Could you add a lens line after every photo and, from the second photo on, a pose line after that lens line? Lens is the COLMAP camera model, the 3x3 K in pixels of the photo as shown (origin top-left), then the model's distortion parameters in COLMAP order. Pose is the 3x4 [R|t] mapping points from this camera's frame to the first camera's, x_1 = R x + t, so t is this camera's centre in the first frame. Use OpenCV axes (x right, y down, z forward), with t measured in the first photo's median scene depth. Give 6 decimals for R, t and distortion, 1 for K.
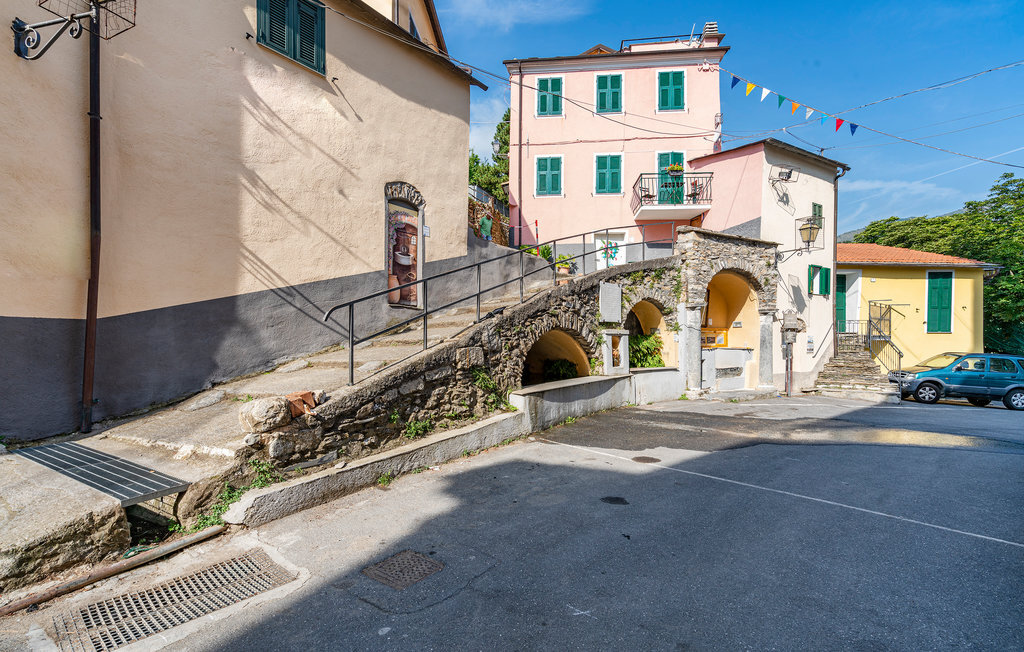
lens RADIAL K [[460.7, 0, 509.5], [0, 460.7, 316.5], [0, 0, 1]] dist [0.003598, 0.000797]
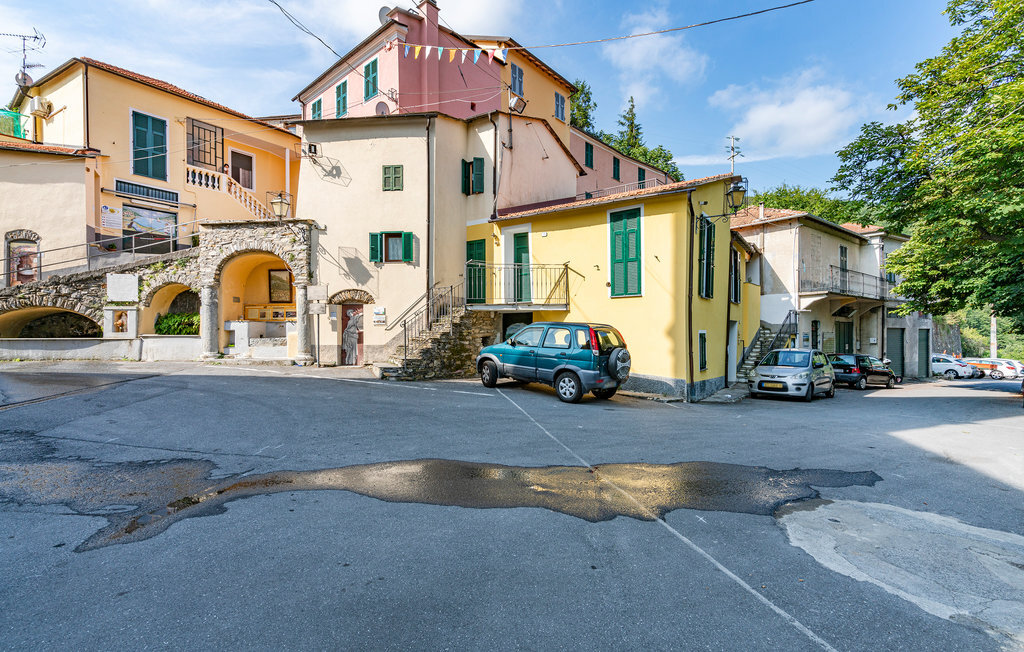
lens RADIAL K [[460.7, 0, 509.5], [0, 460.7, 316.5], [0, 0, 1]] dist [0.003598, 0.000797]
pose [[0.806375, -0.028761, -0.590705, 1.557776], [0.033446, 0.999436, -0.003005, 0.079258], [0.590459, -0.017333, 0.806882, 0.427644]]
